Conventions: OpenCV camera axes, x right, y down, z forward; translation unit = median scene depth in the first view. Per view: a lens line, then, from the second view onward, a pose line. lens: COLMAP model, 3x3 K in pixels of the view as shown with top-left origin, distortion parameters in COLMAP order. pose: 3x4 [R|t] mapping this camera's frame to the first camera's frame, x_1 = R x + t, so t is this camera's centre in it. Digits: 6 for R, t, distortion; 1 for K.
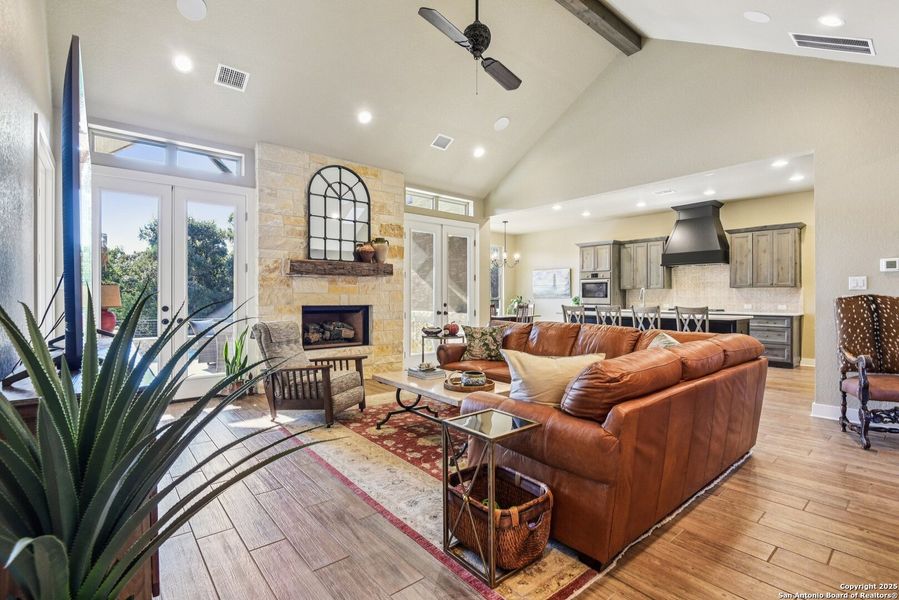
lens RADIAL K [[415.2, 0, 450.5], [0, 415.2, 298.4], [0, 0, 1]] dist [-0.004161, -0.005684]
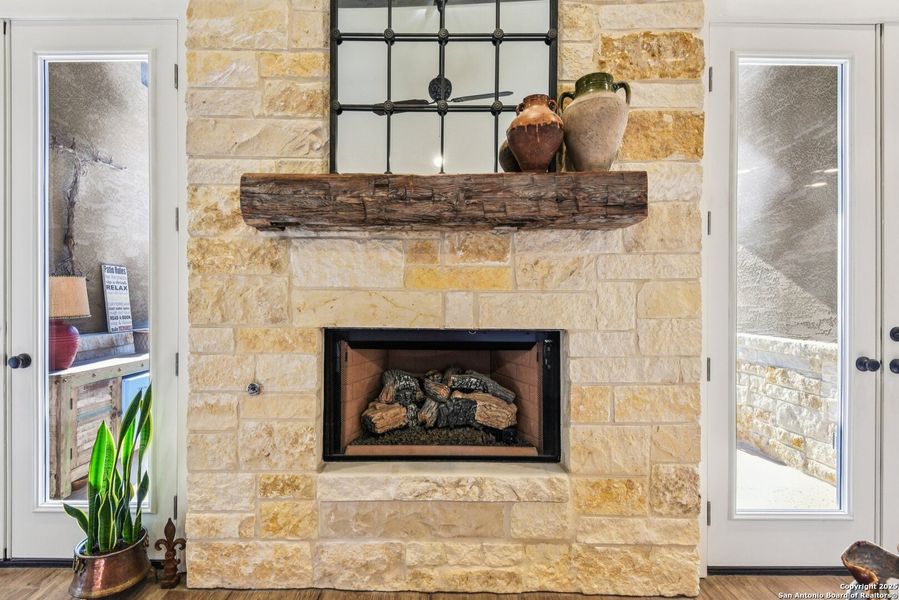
lens RADIAL K [[415.2, 0, 428.7], [0, 415.2, 288.3], [0, 0, 1]] dist [-0.004161, -0.005684]
pose [[0.754387, 0.003550, -0.656421, -0.077523], [-0.007628, 0.999965, -0.003358, -0.011637], [0.656386, 0.007541, 0.754388, 0.748475]]
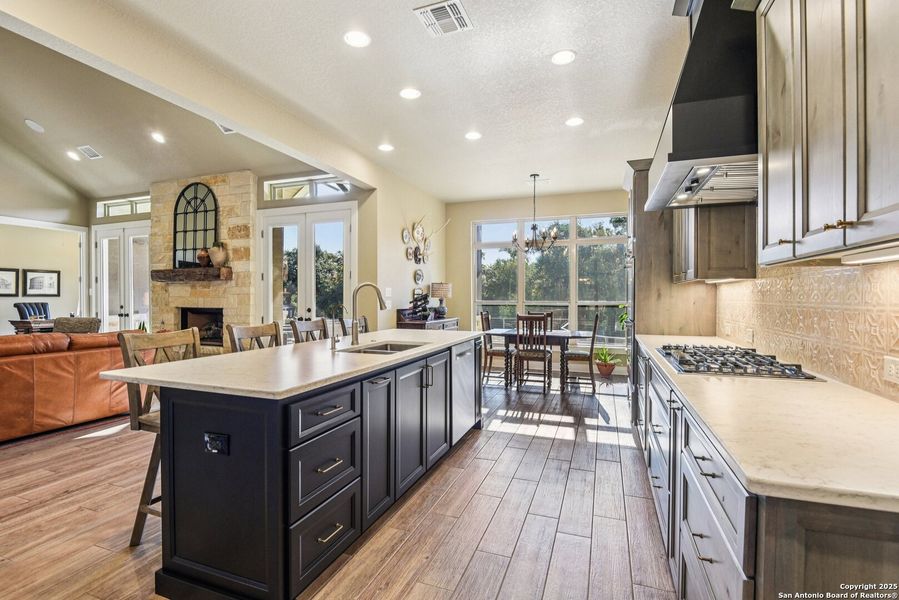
lens RADIAL K [[427.4, 0, 423.8], [0, 427.4, 305.5], [0, 0, 1]] dist [-0.006865, -0.002913]
pose [[0.486256, 0.007138, -0.873787, 1.009518], [-0.008352, 0.999959, 0.003521, 0.002578], [0.873776, 0.005586, 0.486296, 0.949033]]
